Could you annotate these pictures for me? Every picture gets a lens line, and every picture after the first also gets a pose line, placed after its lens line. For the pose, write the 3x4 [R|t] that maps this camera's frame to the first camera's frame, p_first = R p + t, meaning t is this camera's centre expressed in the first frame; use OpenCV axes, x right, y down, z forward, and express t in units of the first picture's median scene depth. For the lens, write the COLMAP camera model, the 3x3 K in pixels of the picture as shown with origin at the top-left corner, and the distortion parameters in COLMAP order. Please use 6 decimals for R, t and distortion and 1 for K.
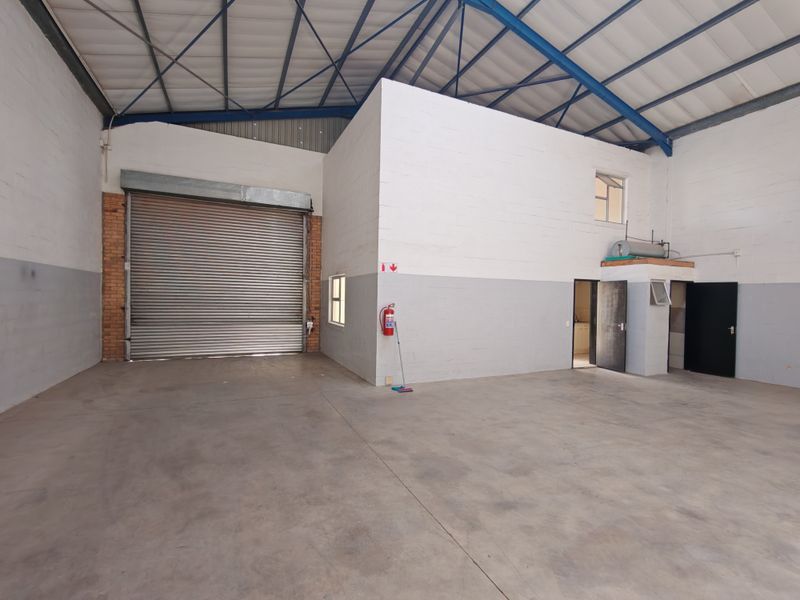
lens RADIAL K [[367.9, 0, 407.8], [0, 367.9, 297.8], [0, 0, 1]] dist [-0.004726, 0.003402]
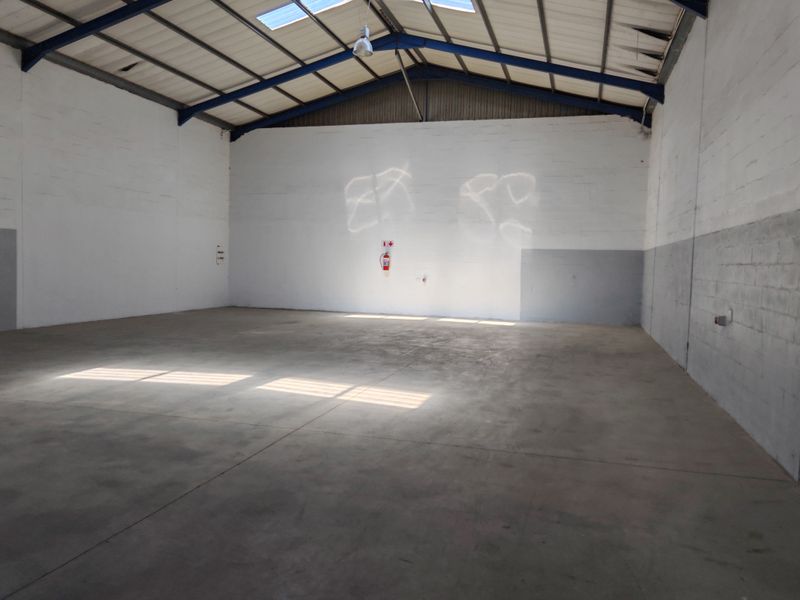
lens RADIAL K [[623.9, 0, 400.1], [0, 623.9, 302.7], [0, 0, 1]] dist [0.047055, -0.040261]
pose [[-0.754243, -0.075412, 0.652251, -0.381863], [-0.035070, 0.996591, 0.074669, 0.000309], [-0.655659, 0.033444, -0.754316, 0.532174]]
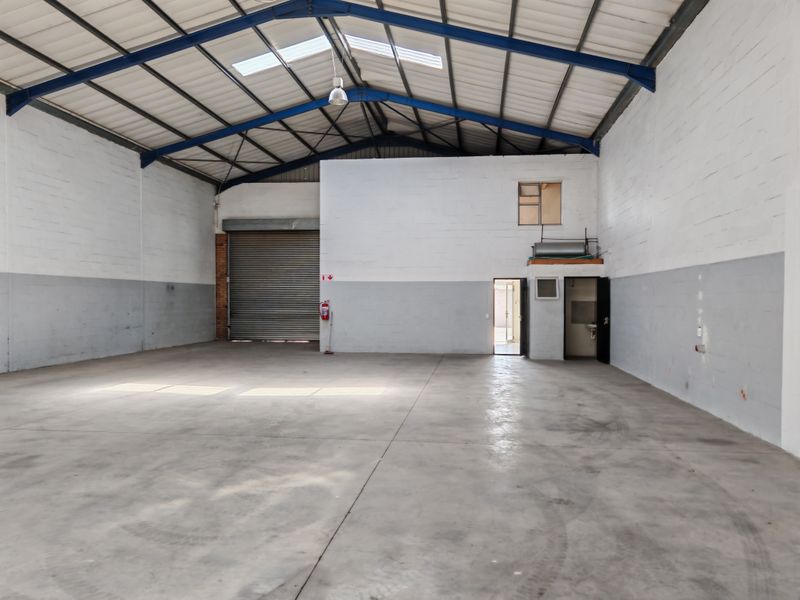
lens RADIAL K [[623.9, 0, 402.7], [0, 623.9, 304.9], [0, 0, 1]] dist [0.047055, -0.040261]
pose [[0.843764, -0.010973, -0.536603, 1.210981], [0.013891, 0.999903, 0.001396, 0.026041], [0.536535, -0.008632, 0.843834, -0.798166]]
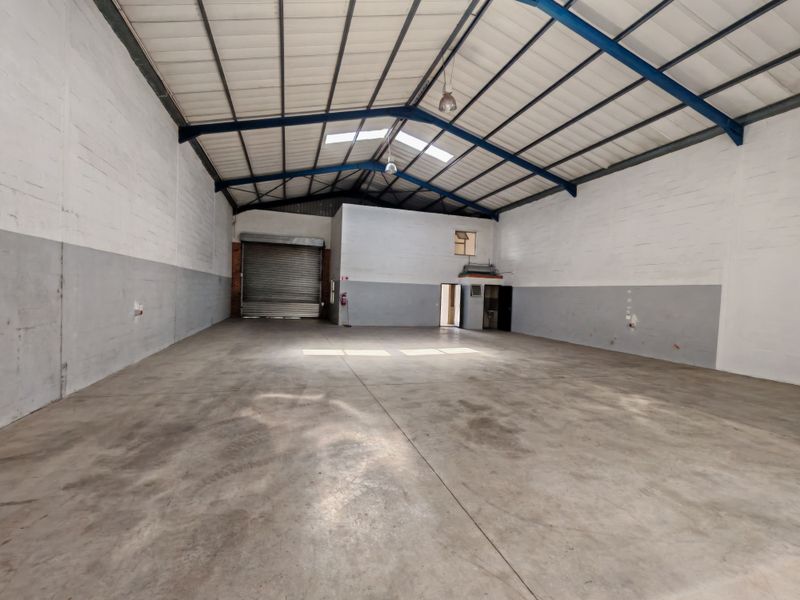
lens RADIAL K [[367.9, 0, 399.1], [0, 367.9, 308.5], [0, 0, 1]] dist [-0.004726, 0.003402]
pose [[0.988588, 0.023948, -0.148729, 0.503289], [-0.018005, 0.998990, 0.041177, 0.009414], [0.149565, -0.038029, 0.988020, -1.041606]]
